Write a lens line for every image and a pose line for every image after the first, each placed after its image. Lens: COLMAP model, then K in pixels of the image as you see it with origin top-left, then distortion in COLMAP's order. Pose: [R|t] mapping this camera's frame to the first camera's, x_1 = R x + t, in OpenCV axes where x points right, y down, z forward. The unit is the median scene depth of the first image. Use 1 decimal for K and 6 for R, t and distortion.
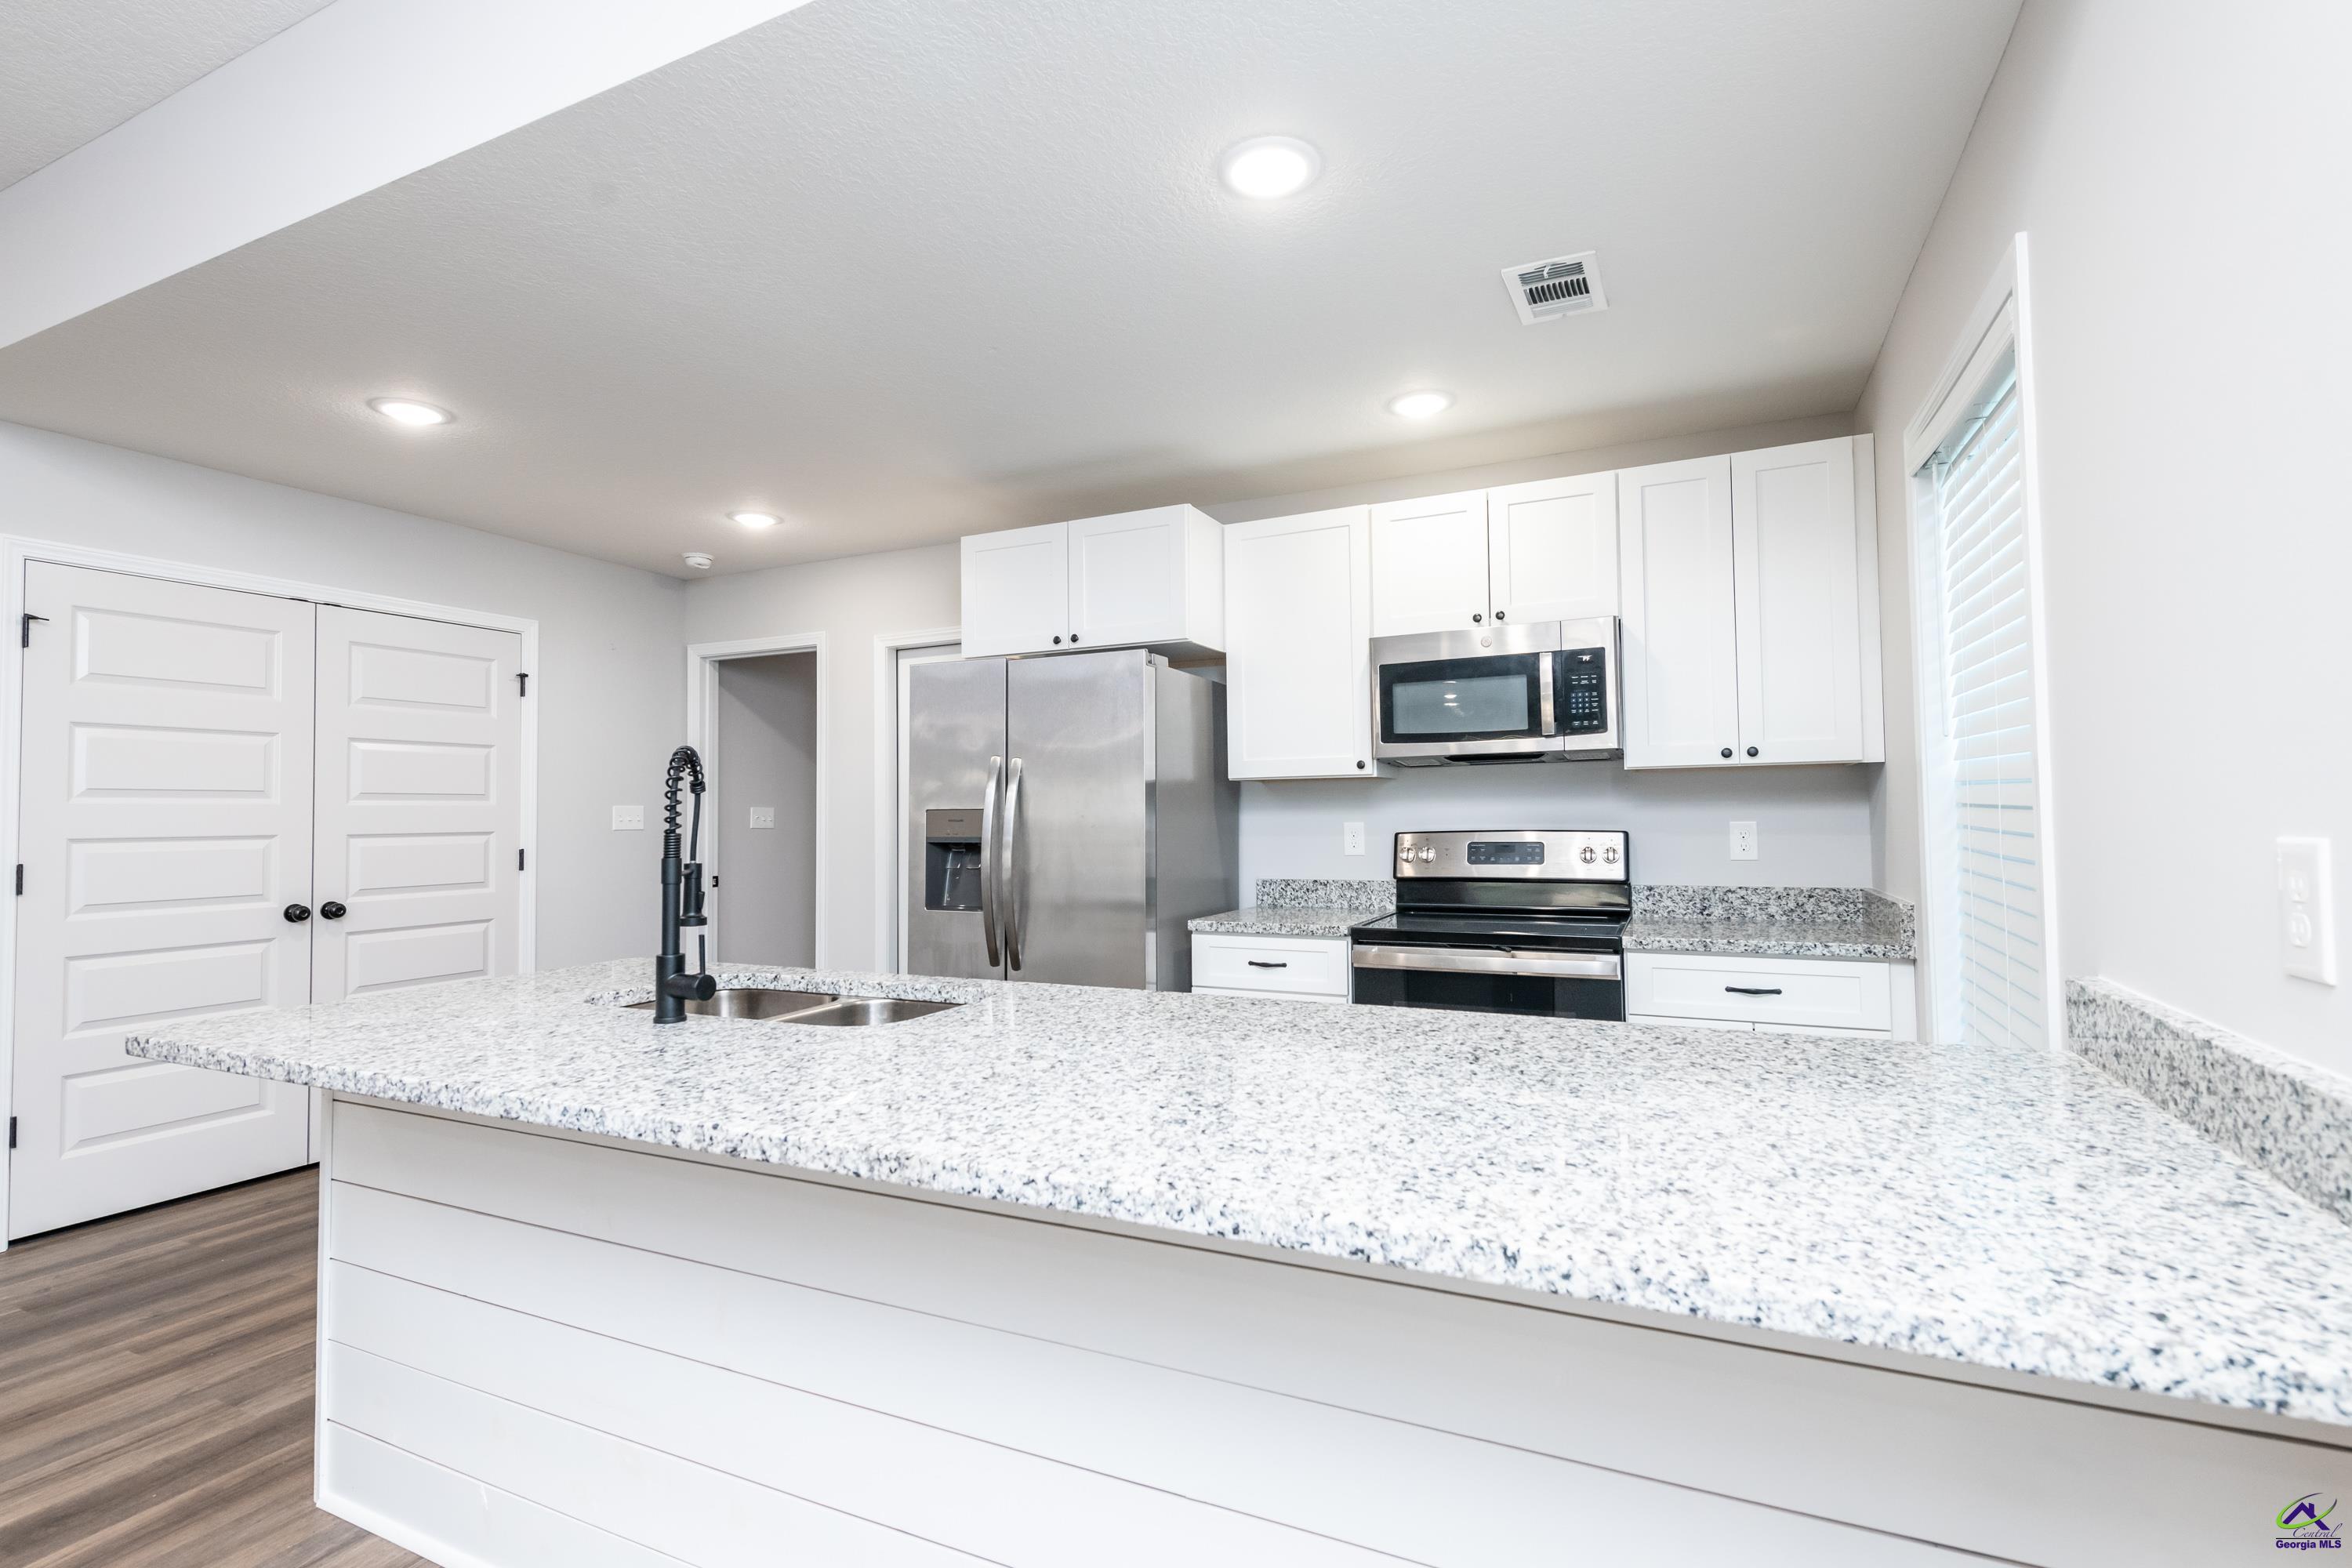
lens RADIAL K [[1070.8, 0, 1182.4], [0, 1070.8, 779.7], [0, 0, 1]] dist [0.004415, -0.000154]
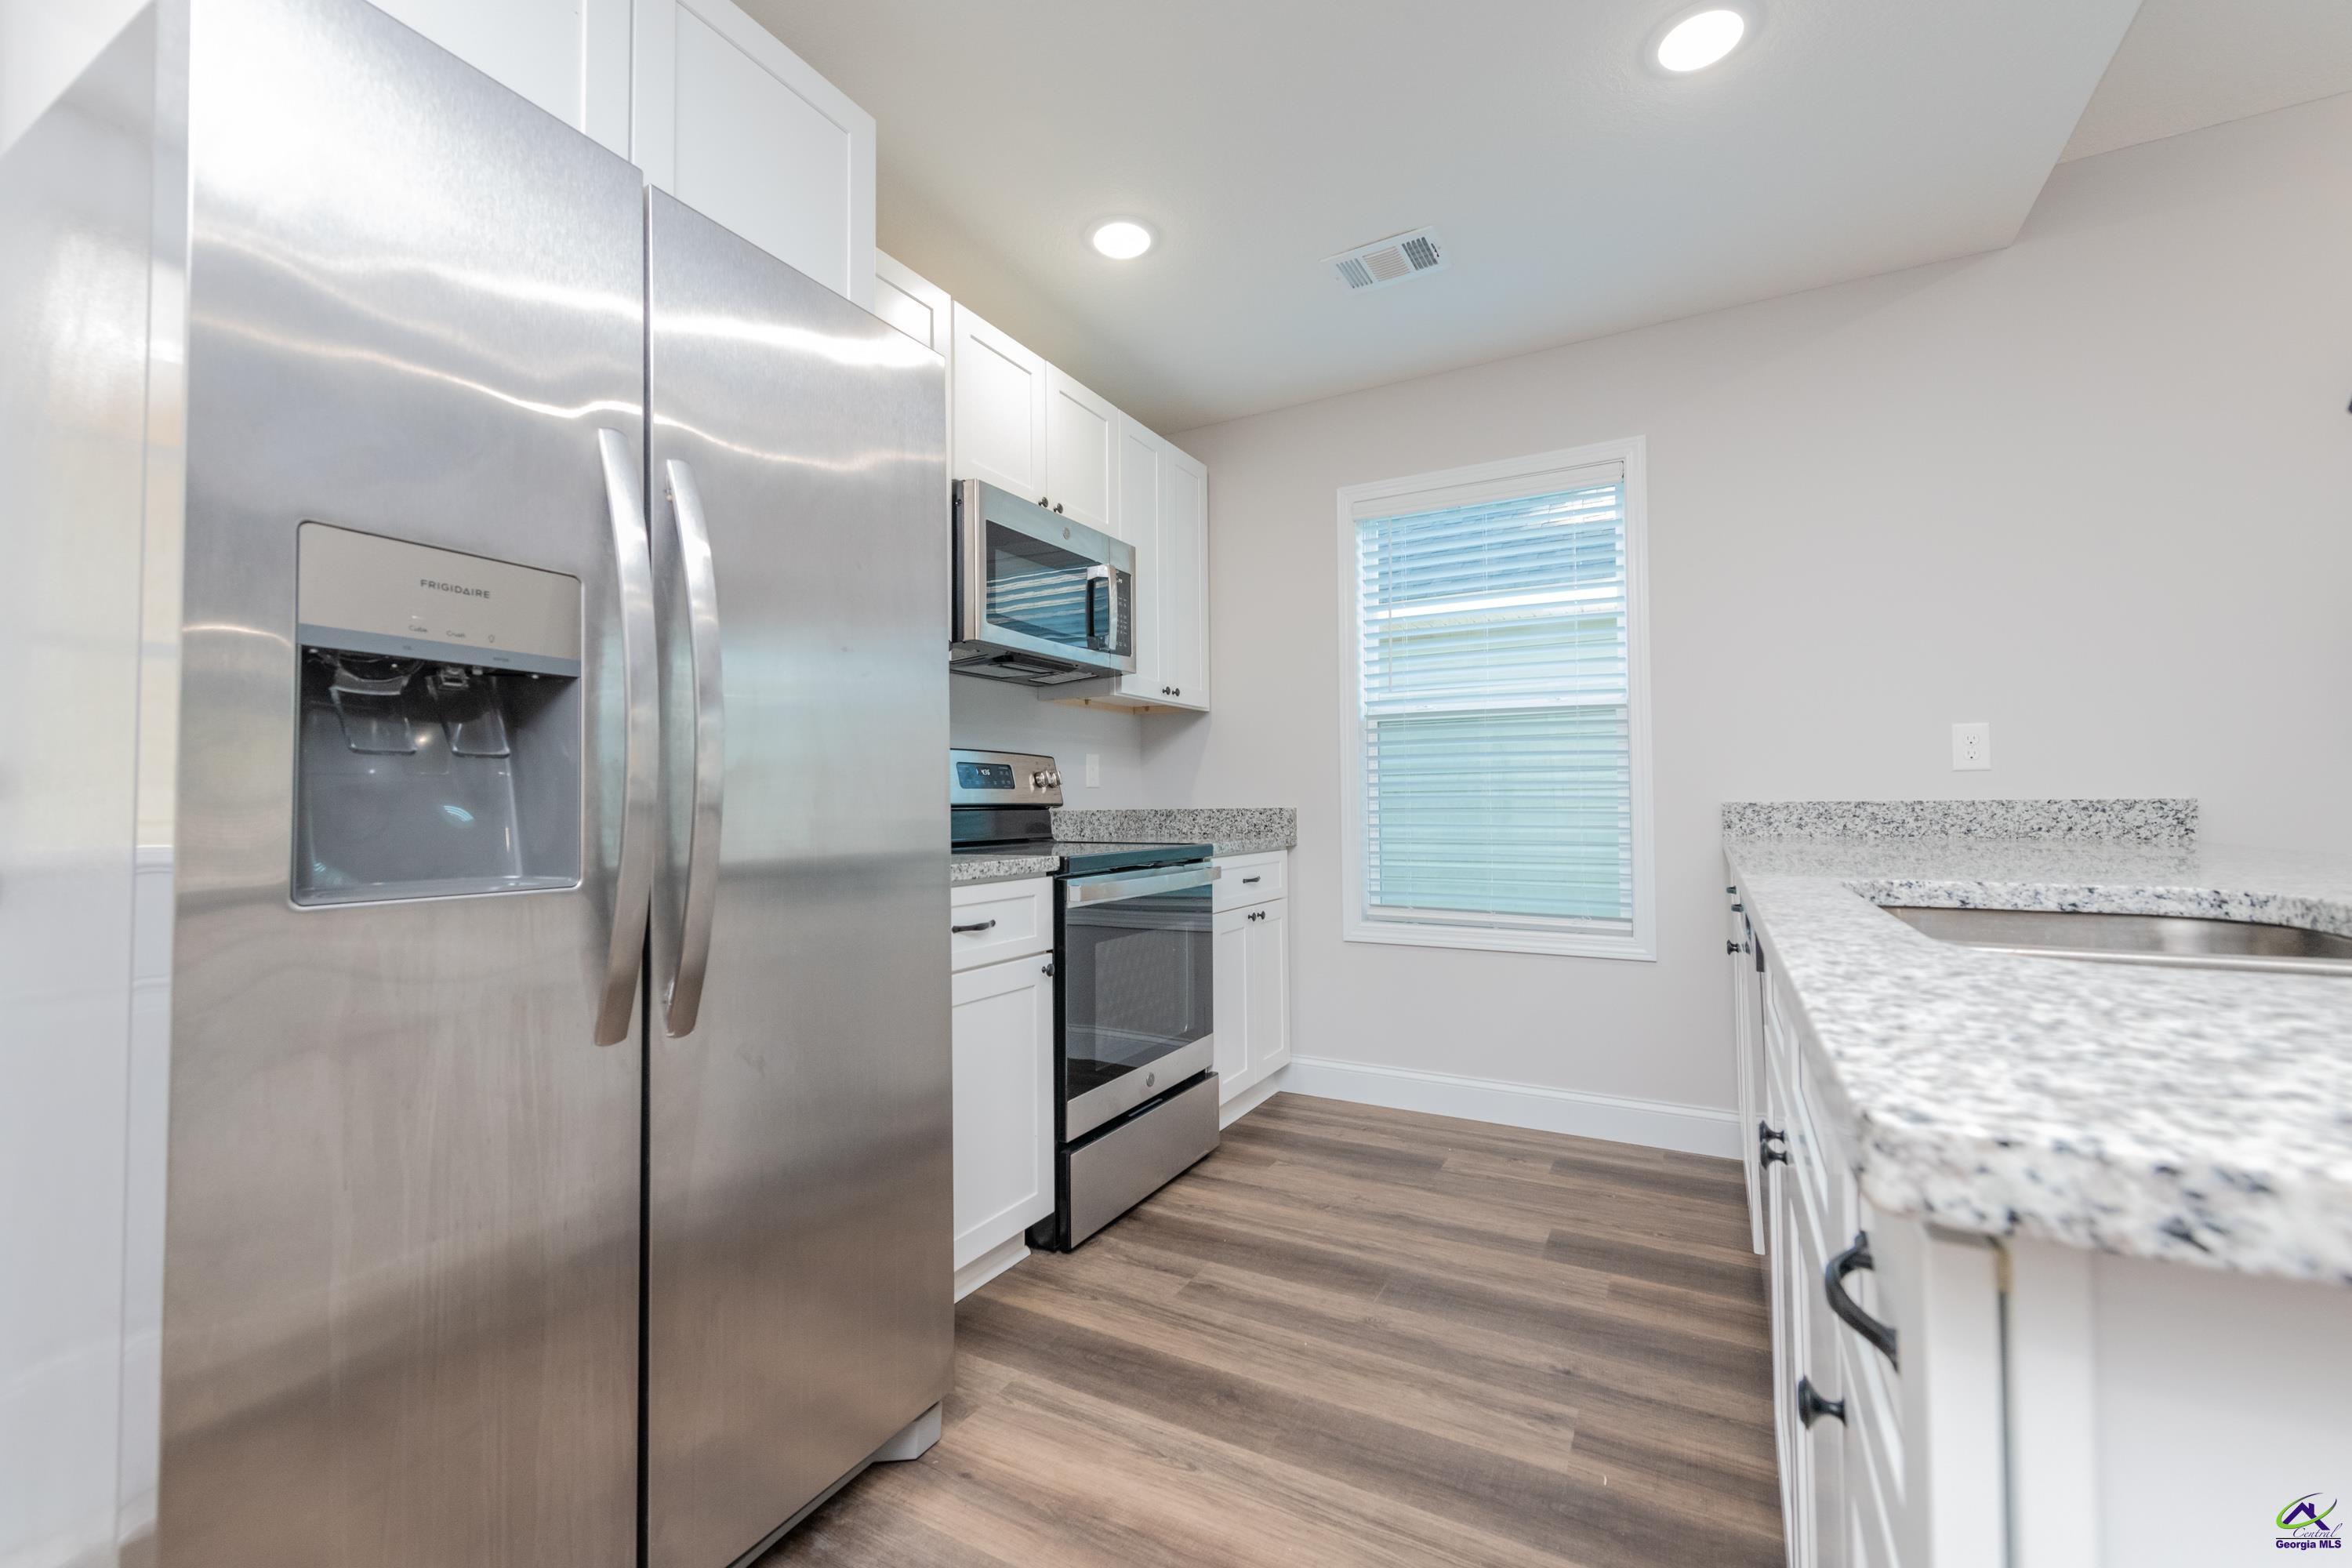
lens RADIAL K [[963.8, 0, 1178.7], [0, 963.8, 779.0], [0, 0, 1]] dist [0.016706, -0.007811]
pose [[0.063854, 0.039156, 0.997191, -0.493027], [-0.028008, 0.998907, -0.037429, 0.100481], [-0.997566, -0.025539, 0.064881, 0.829413]]
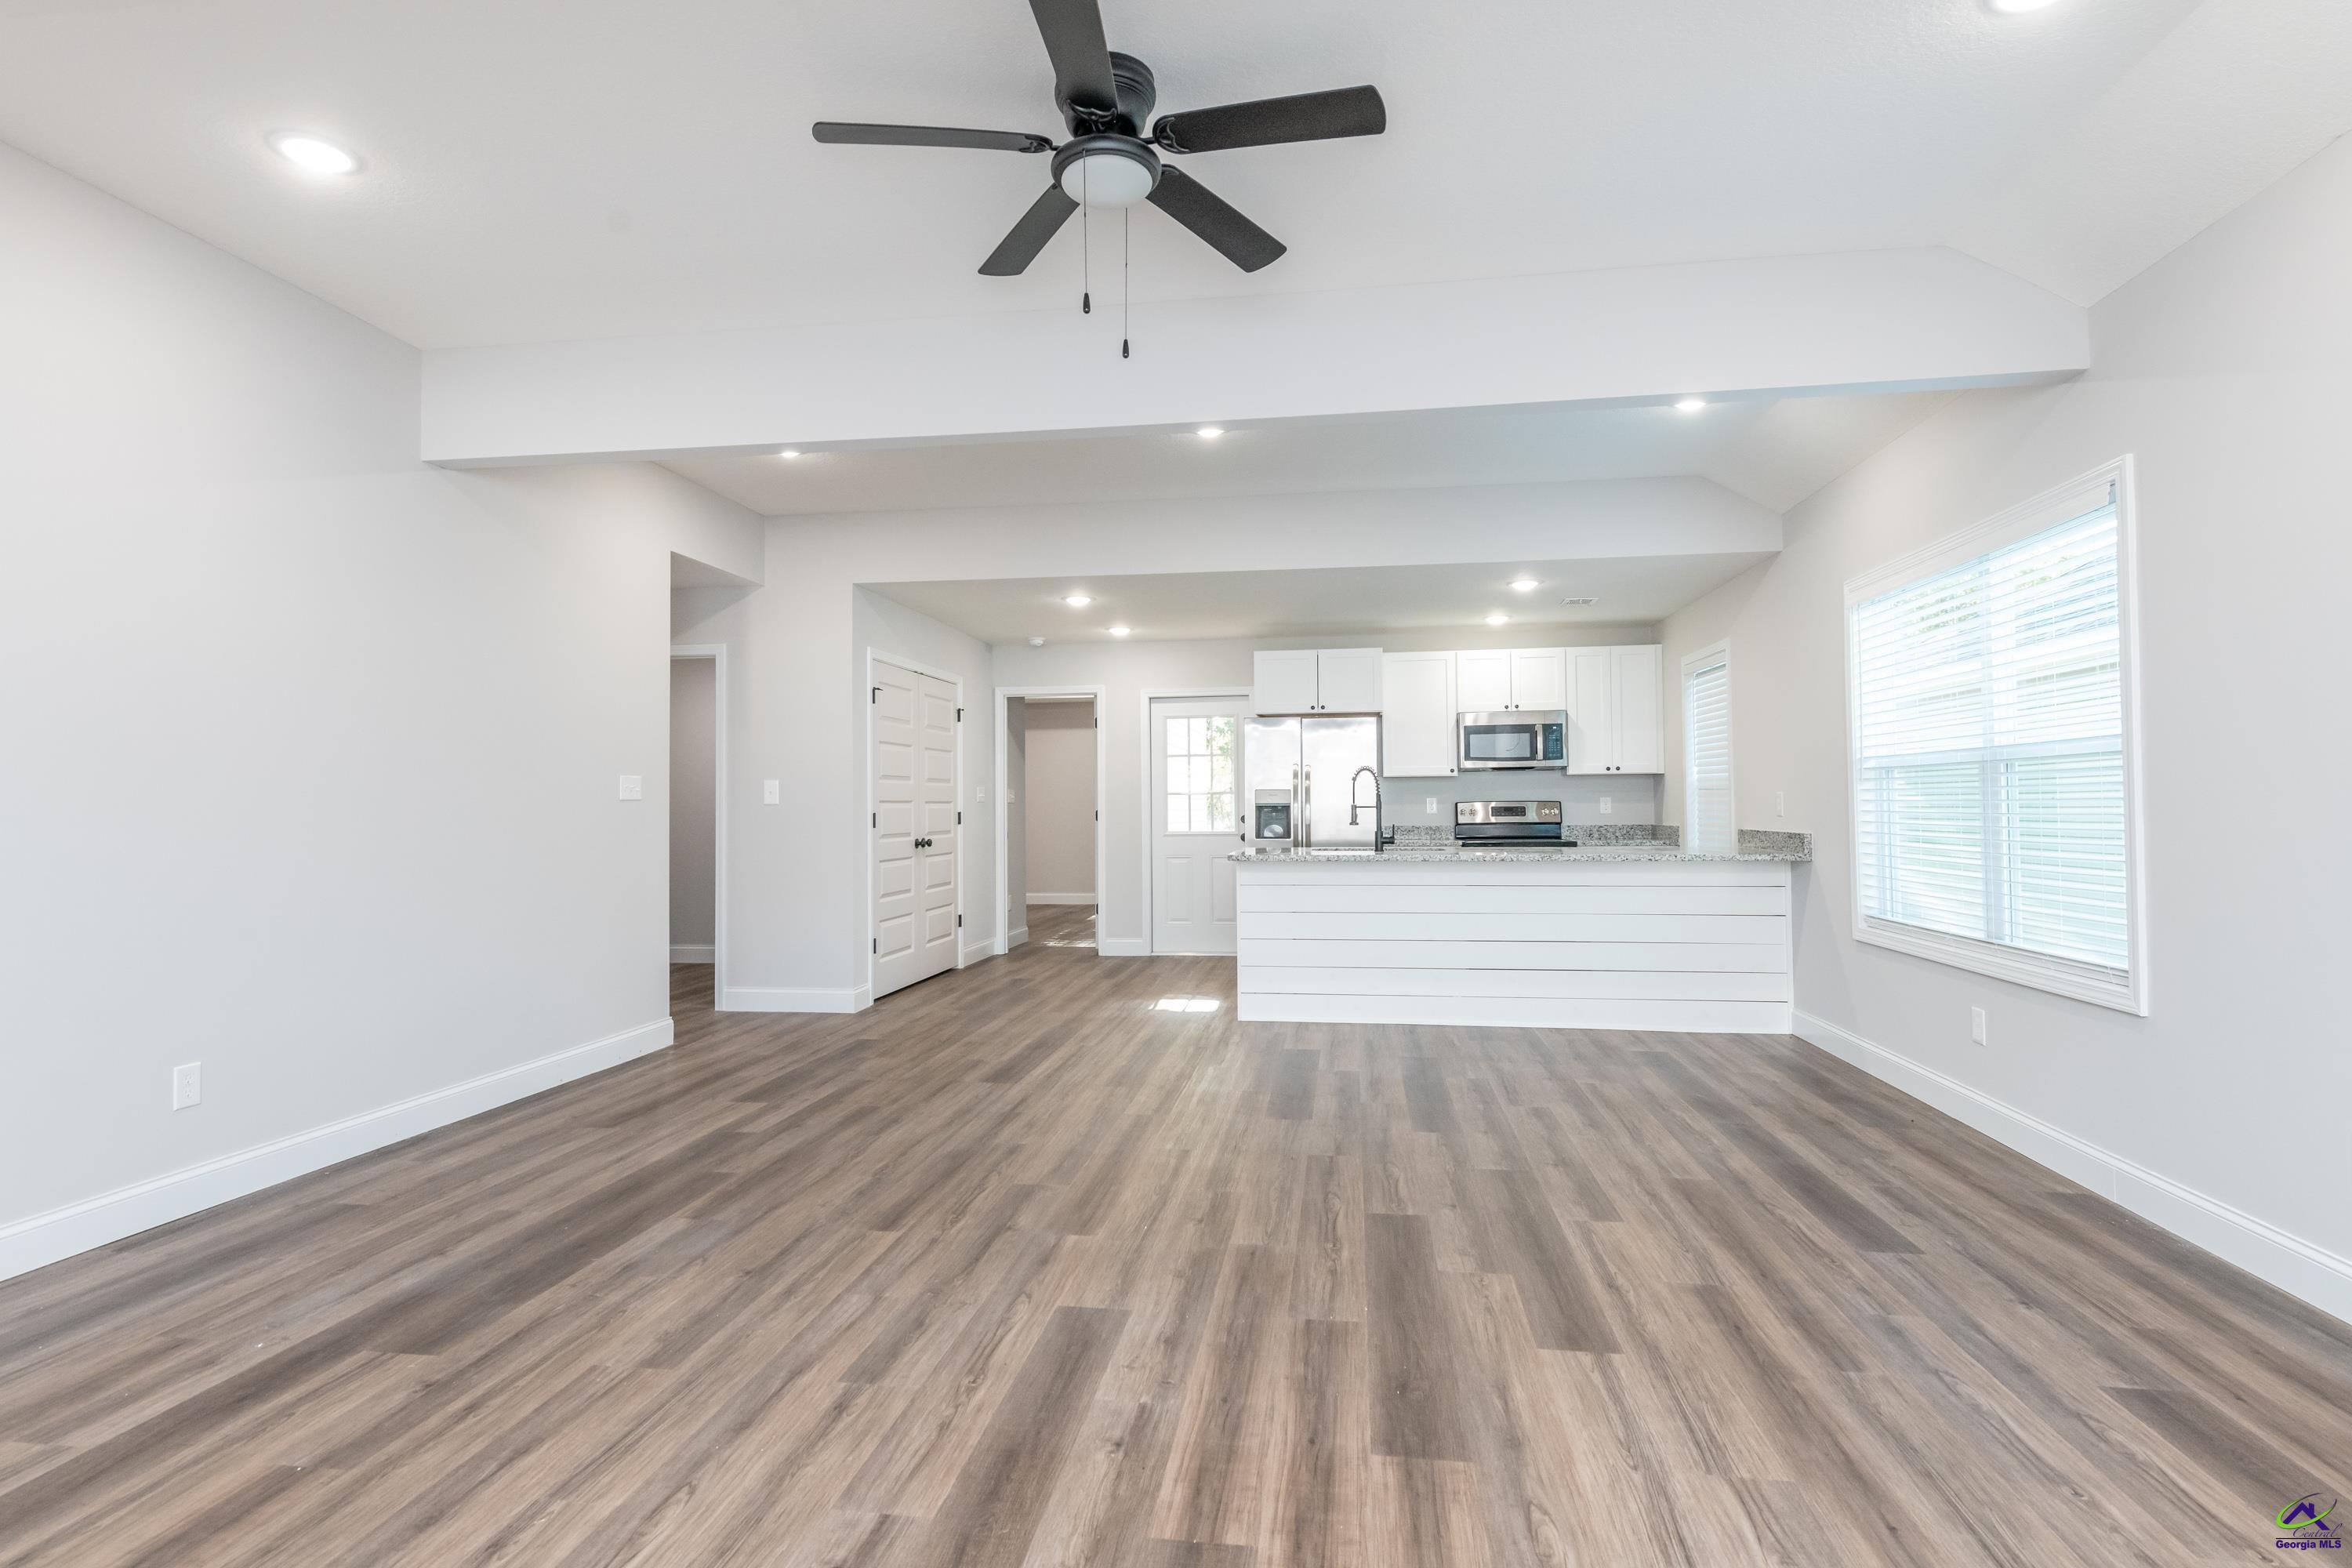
lens RADIAL K [[1191.0, 0, 1177.5], [0, 1191.0, 778.8], [0, 0, 1]] dist [0.003710, -0.000136]
pose [[0.958823, 0.009488, 0.283845, -1.103371], [-0.012811, 0.999869, 0.009854, -0.014213], [-0.283714, -0.013084, 0.958820, -1.218287]]
